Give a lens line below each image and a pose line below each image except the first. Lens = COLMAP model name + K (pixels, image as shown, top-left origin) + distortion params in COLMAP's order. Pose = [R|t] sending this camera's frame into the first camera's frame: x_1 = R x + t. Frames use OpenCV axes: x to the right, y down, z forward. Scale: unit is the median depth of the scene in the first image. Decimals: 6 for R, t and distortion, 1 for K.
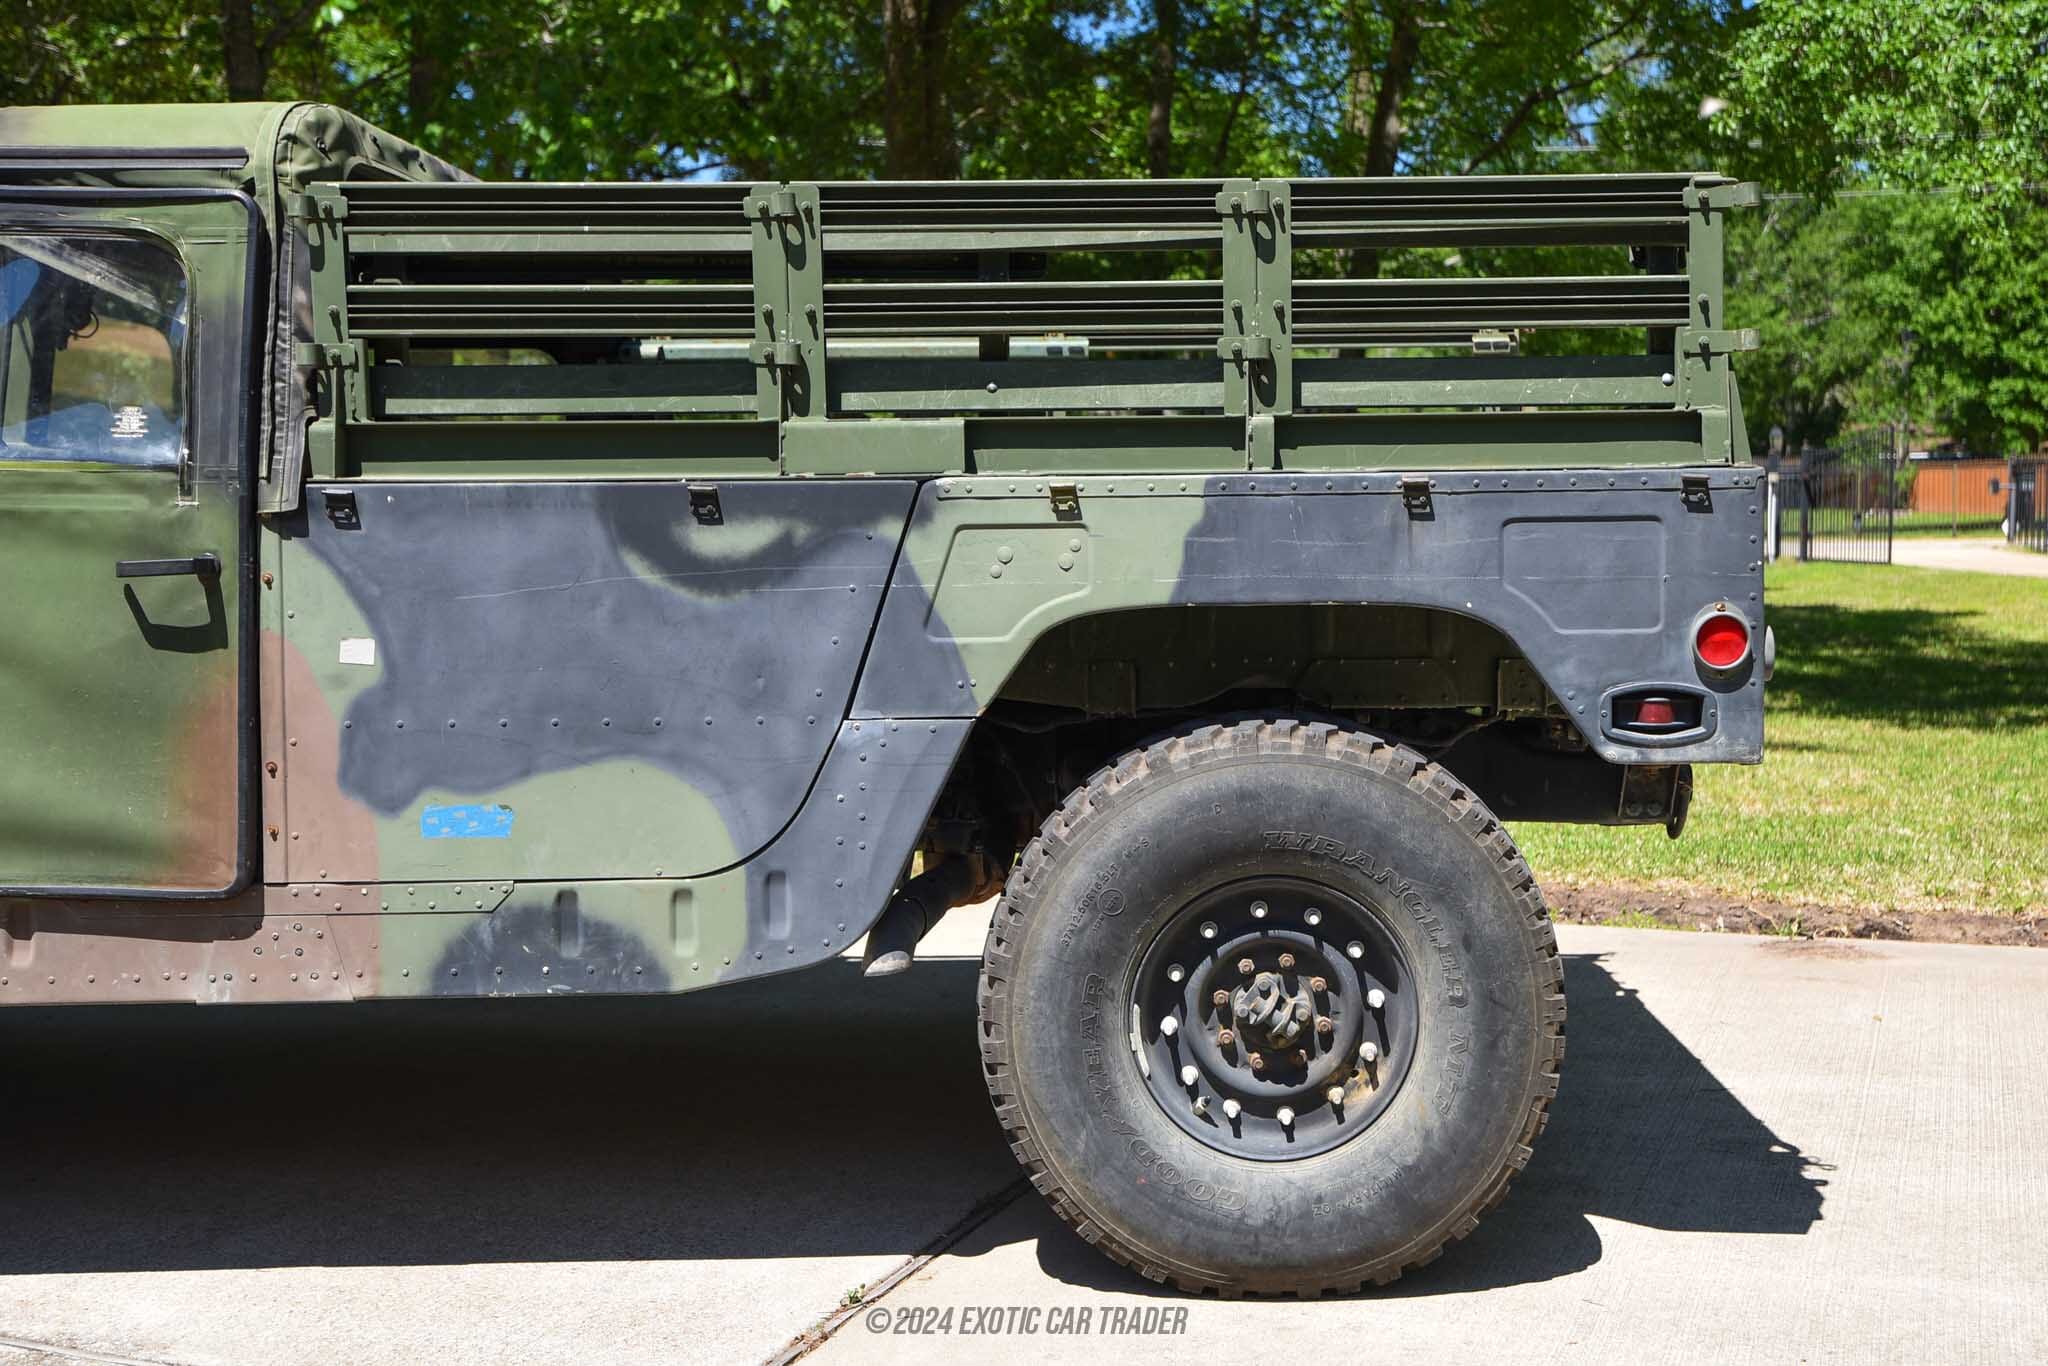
lens RADIAL K [[2787.2, 0, 1018.1], [0, 2787.2, 643.8], [0, 0, 1]] dist [0.070173, 0.078262]
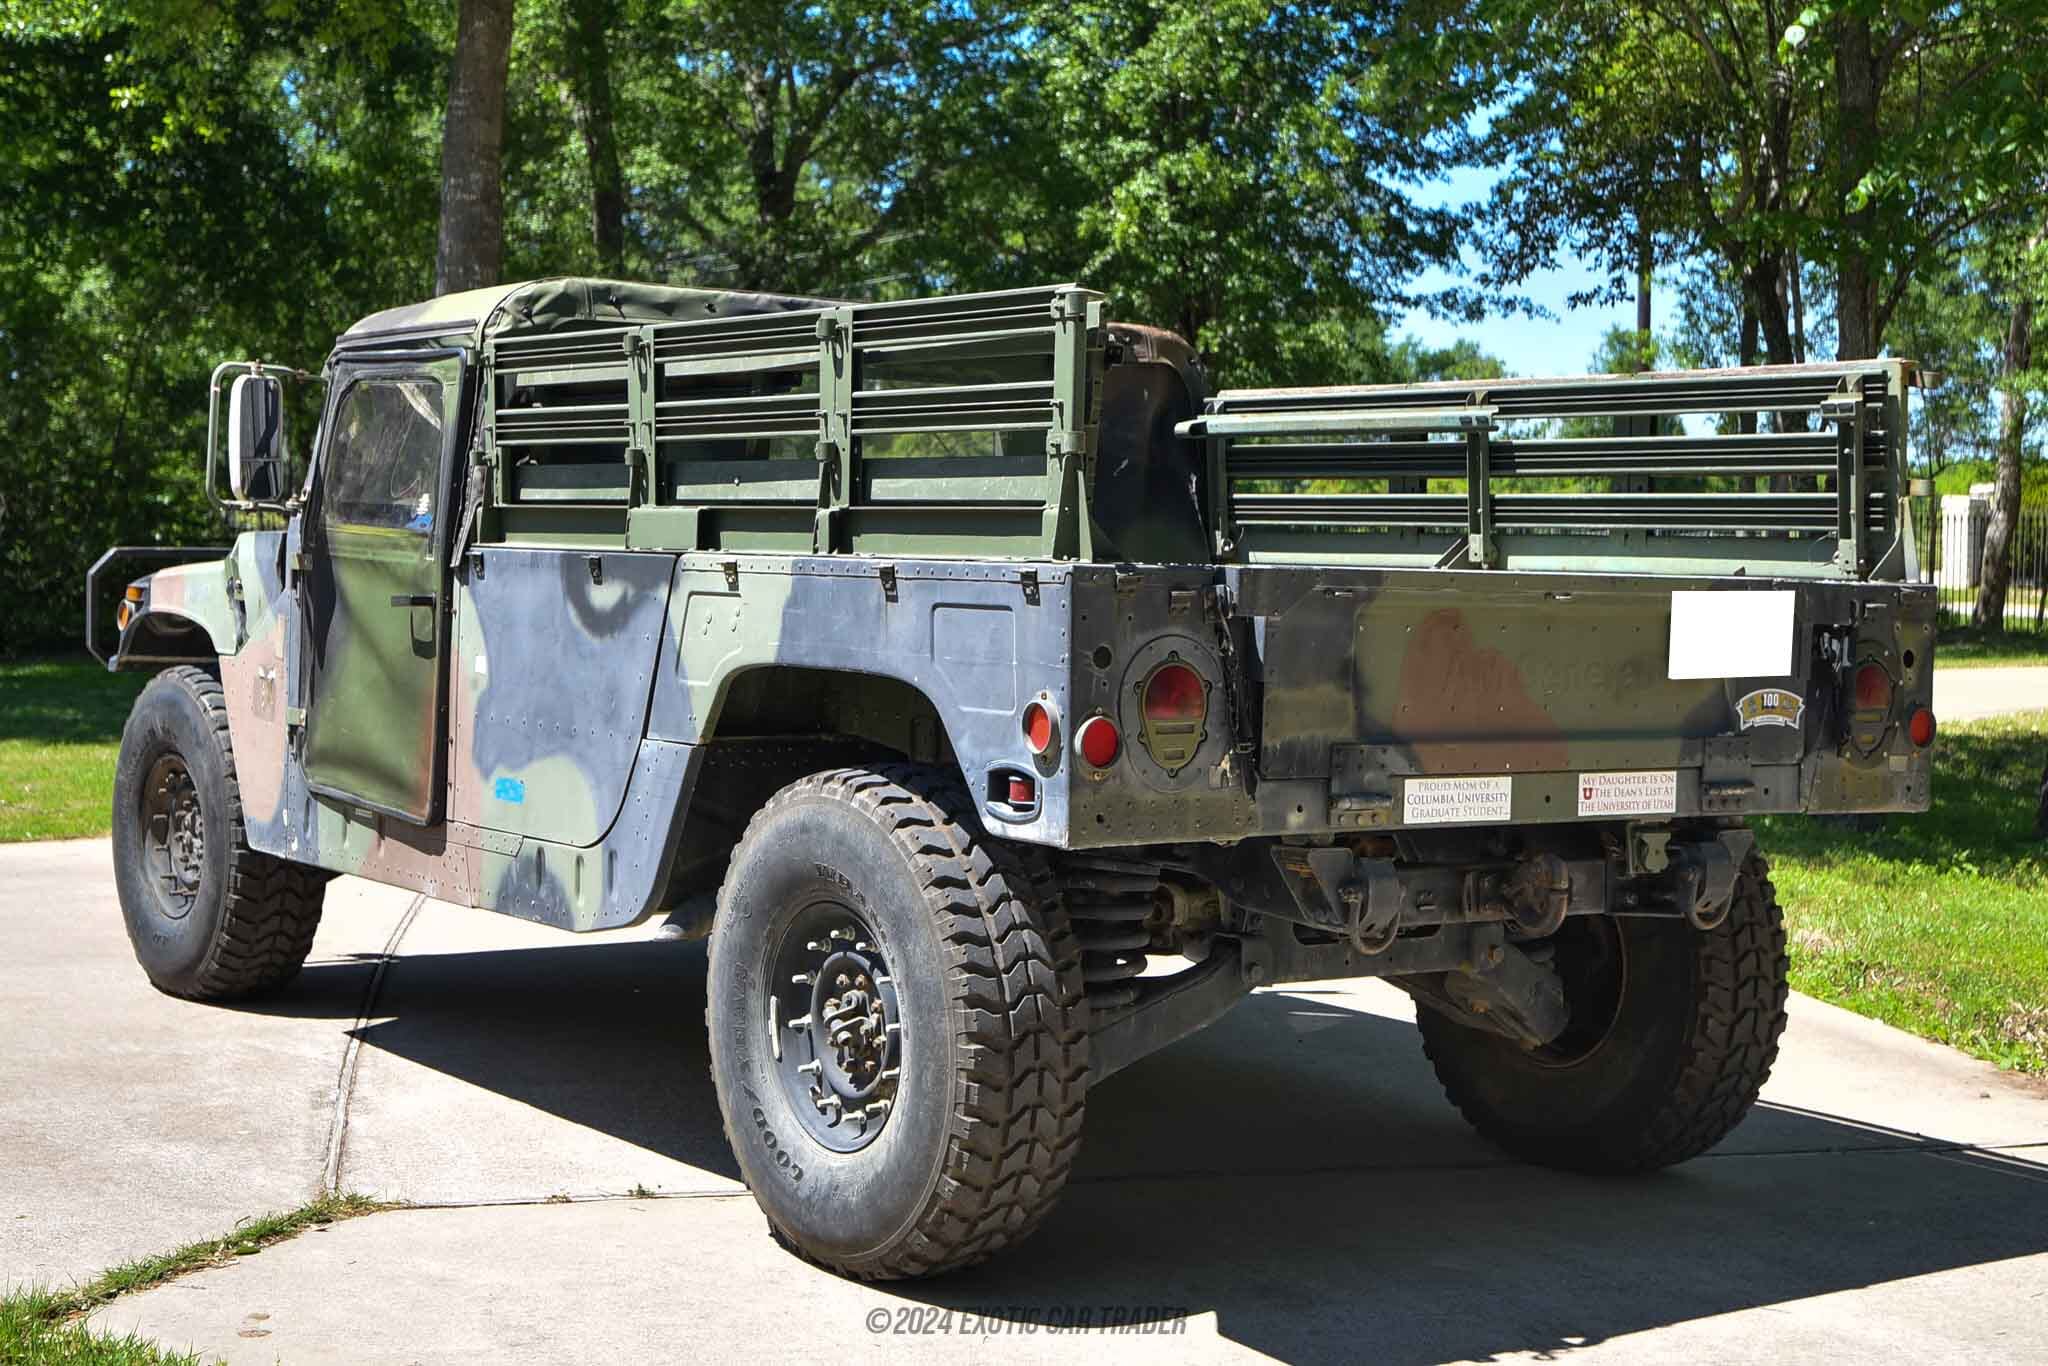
lens RADIAL K [[2893.6, 0, 1019.3], [0, 2893.6, 577.3], [0, 0, 1]] dist [0.056790, 0.099392]
pose [[0.576913, 0.031395, -0.816202, 1.132221], [-0.063547, 0.997957, -0.006531, -0.049629], [0.814330, 0.055635, 0.577730, 0.362502]]
